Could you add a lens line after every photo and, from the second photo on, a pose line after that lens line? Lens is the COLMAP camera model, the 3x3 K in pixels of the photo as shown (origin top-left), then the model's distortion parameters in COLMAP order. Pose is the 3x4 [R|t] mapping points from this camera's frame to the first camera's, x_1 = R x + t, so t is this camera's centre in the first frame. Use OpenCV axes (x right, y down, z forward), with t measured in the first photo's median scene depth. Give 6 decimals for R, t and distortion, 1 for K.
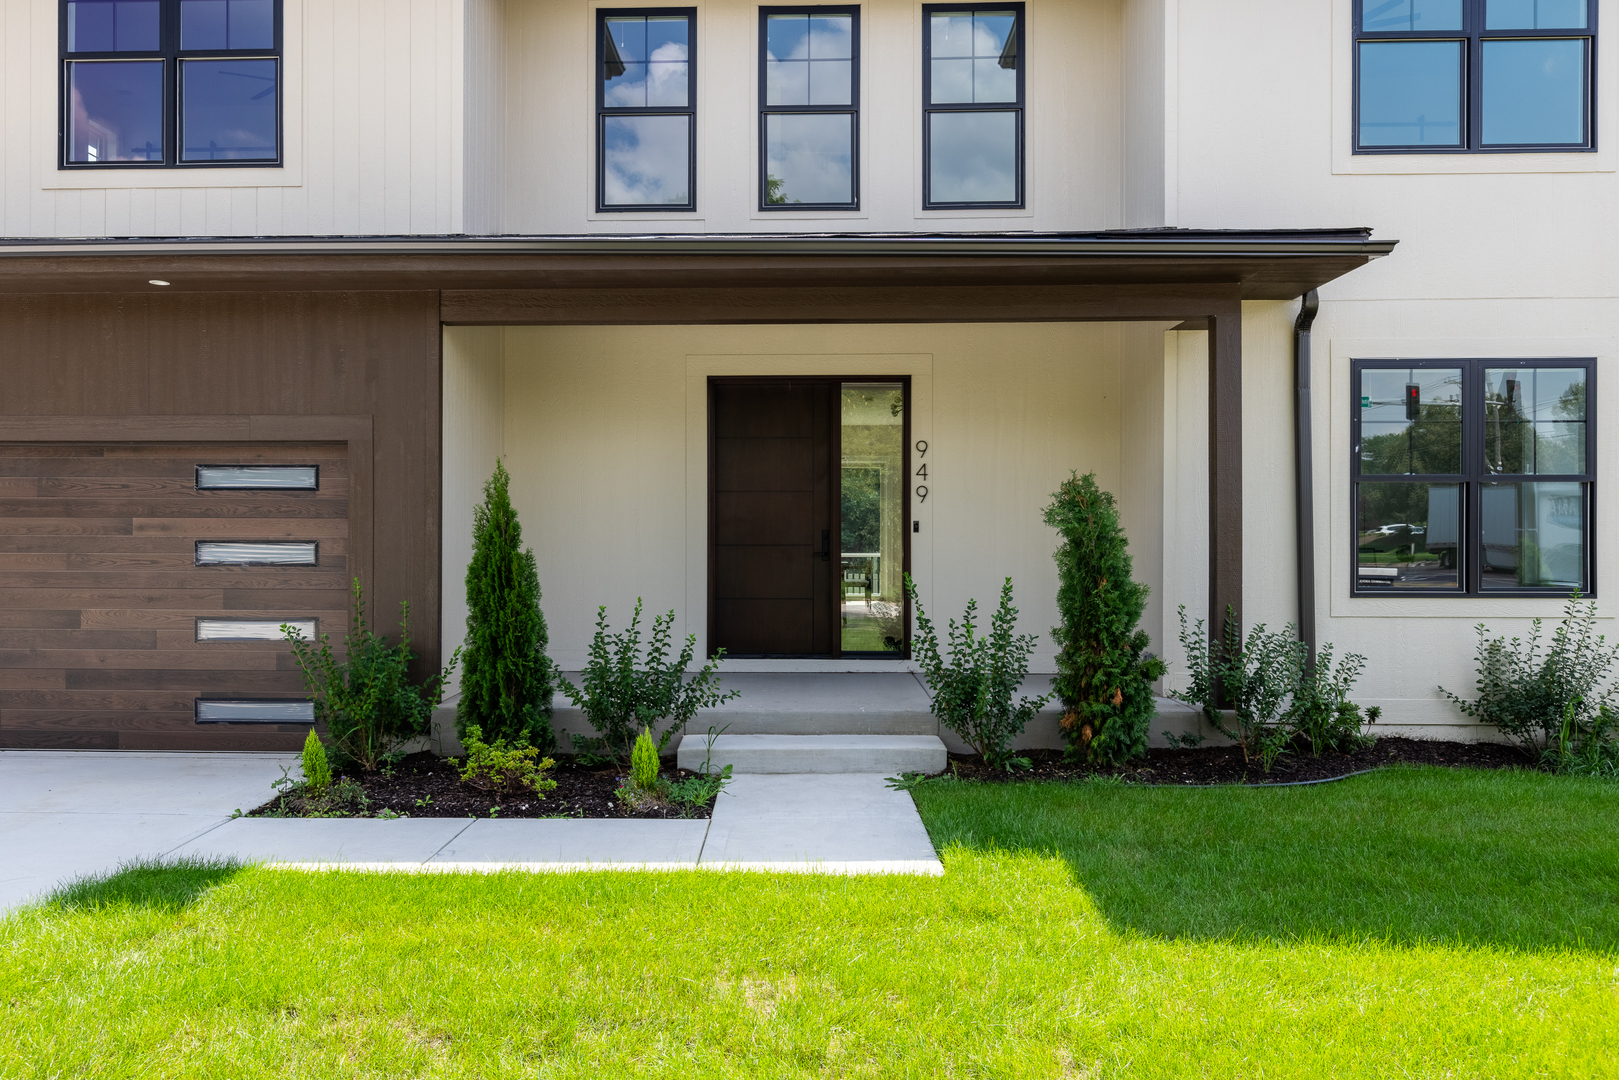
lens RADIAL K [[1266.7, 0, 775.3], [0, 1266.7, 543.6], [0, 0, 1]] dist [0.010447, -0.003272]
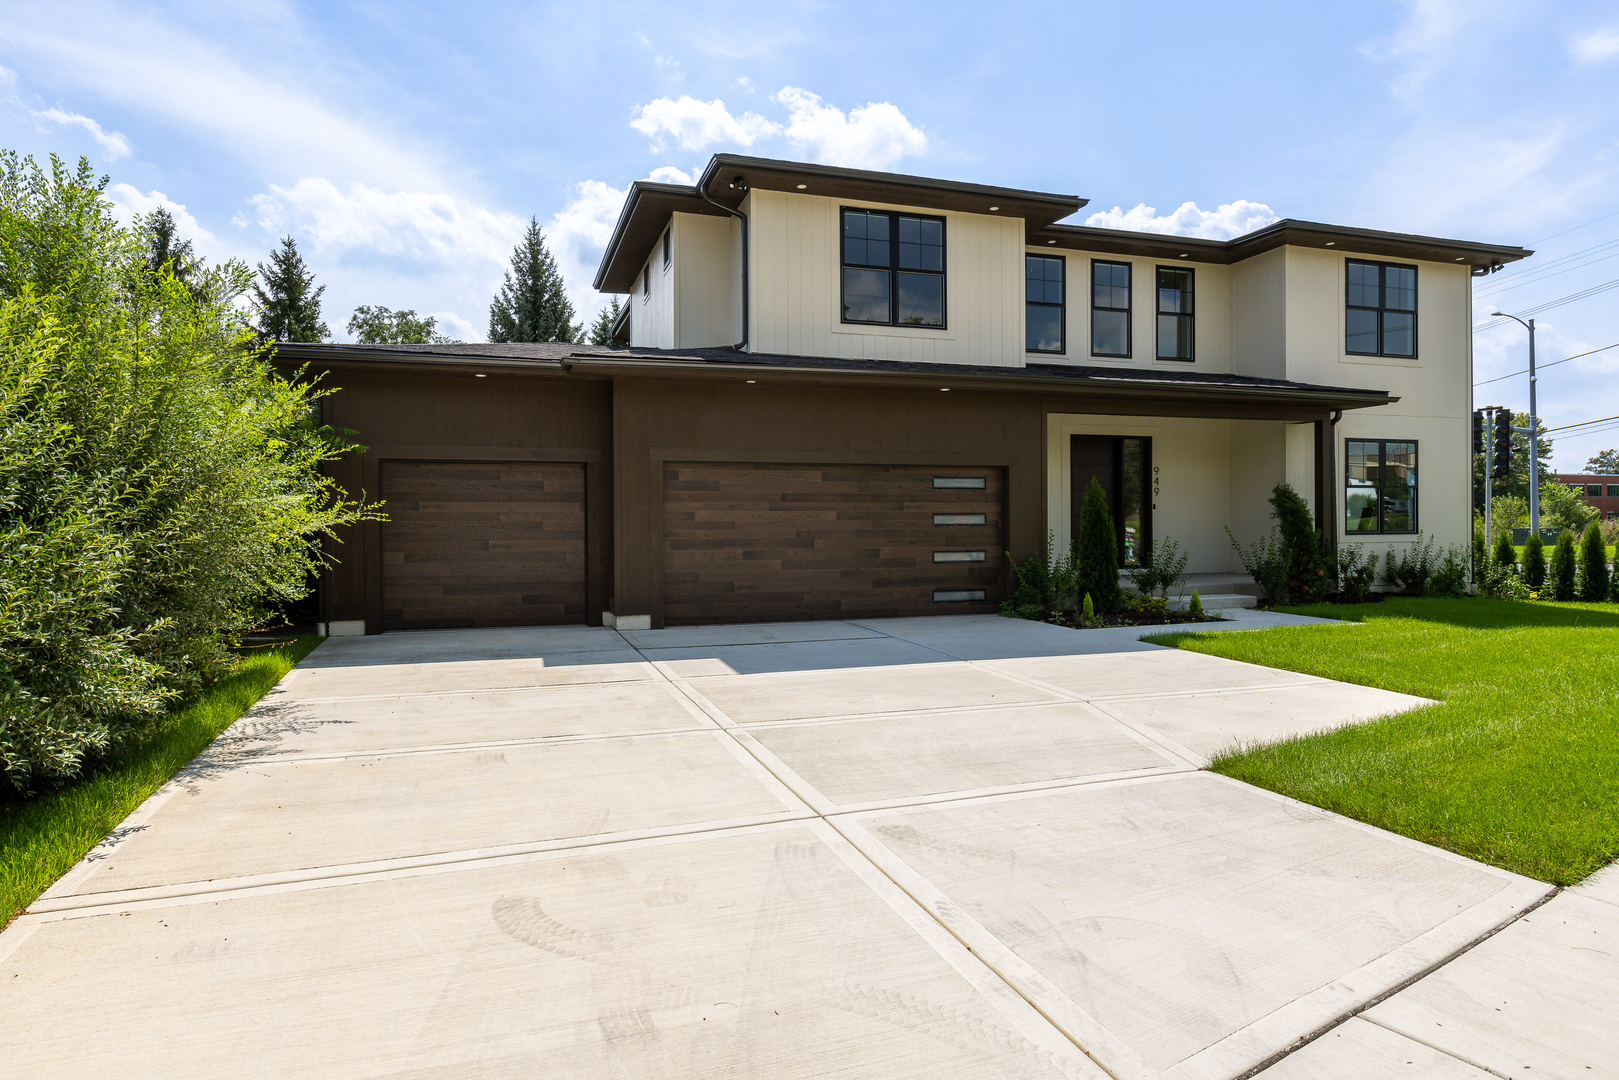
lens RADIAL K [[924.6, 0, 811.3], [0, 924.6, 527.0], [0, 0, 1]] dist [0.001678, 0.000640]
pose [[0.938367, -0.009476, 0.345511, -1.150087], [0.005497, 0.999907, 0.012495, -0.000564], [-0.345597, -0.009826, 0.938332, -0.329568]]
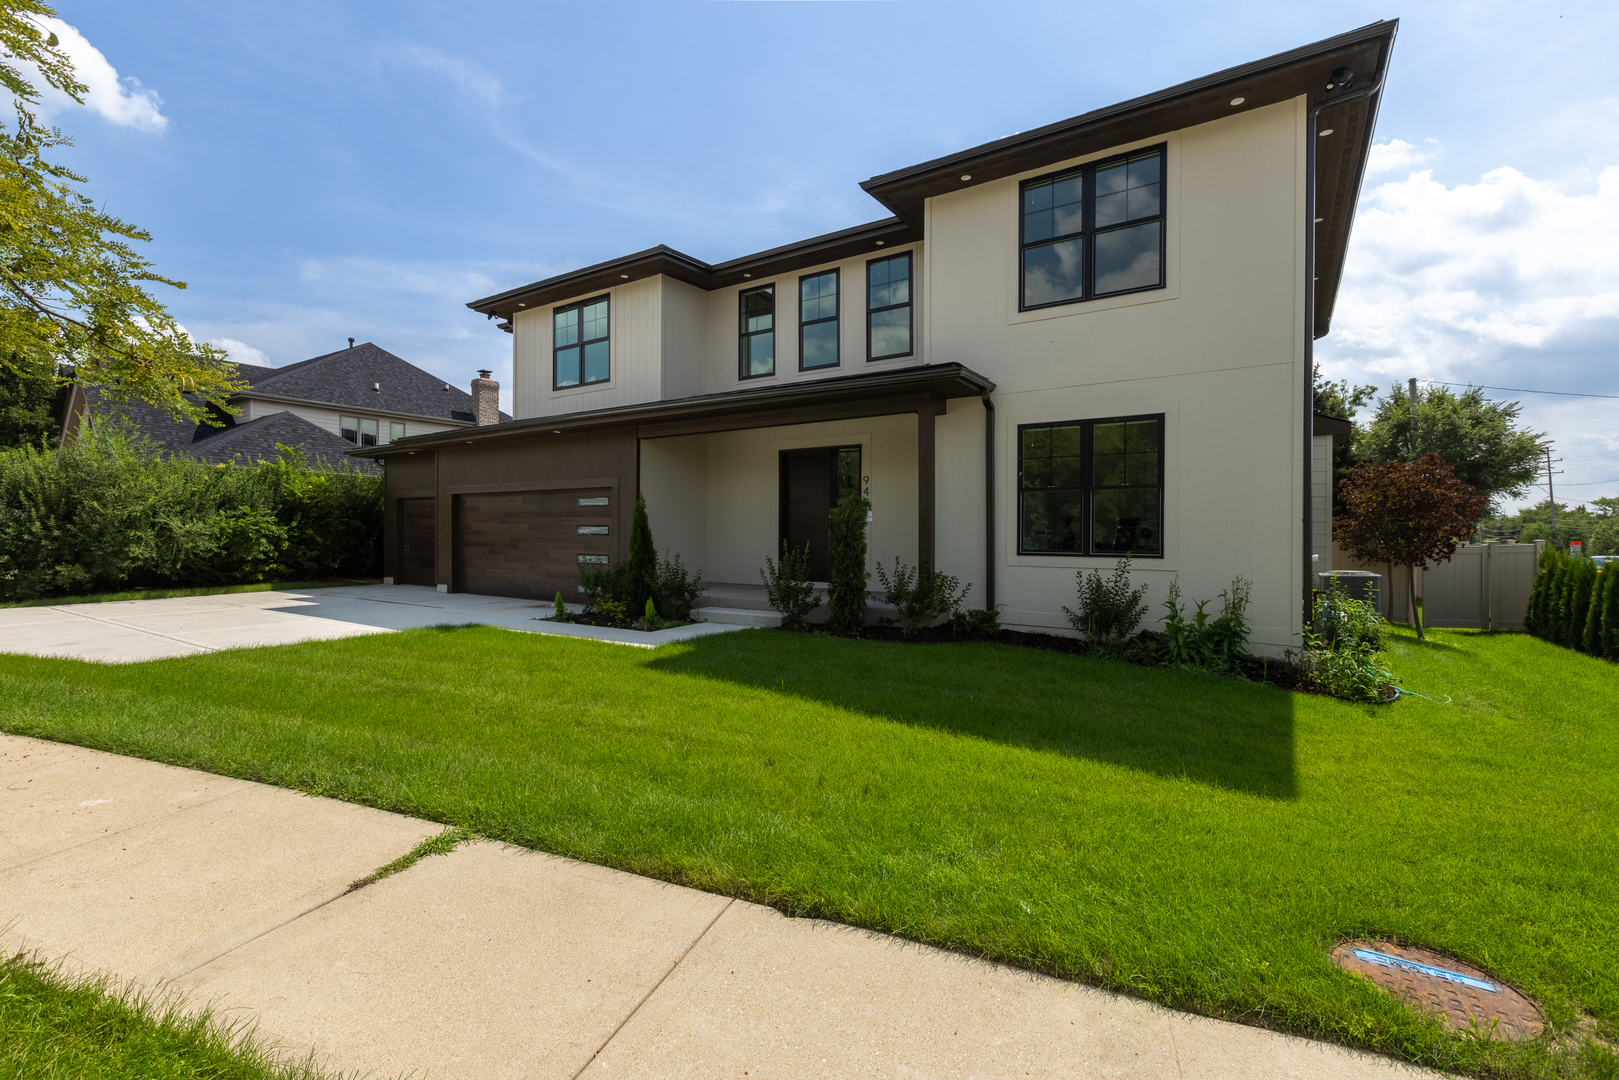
lens RADIAL K [[727.2, 0, 795.4], [0, 727.2, 540.6], [0, 0, 1]] dist [-0.002405, -0.000118]
pose [[0.848973, 0.008330, -0.528371, 0.742771], [-0.002732, 0.999932, 0.011375, 0.010382], [0.528430, -0.008214, 0.848937, -0.058687]]
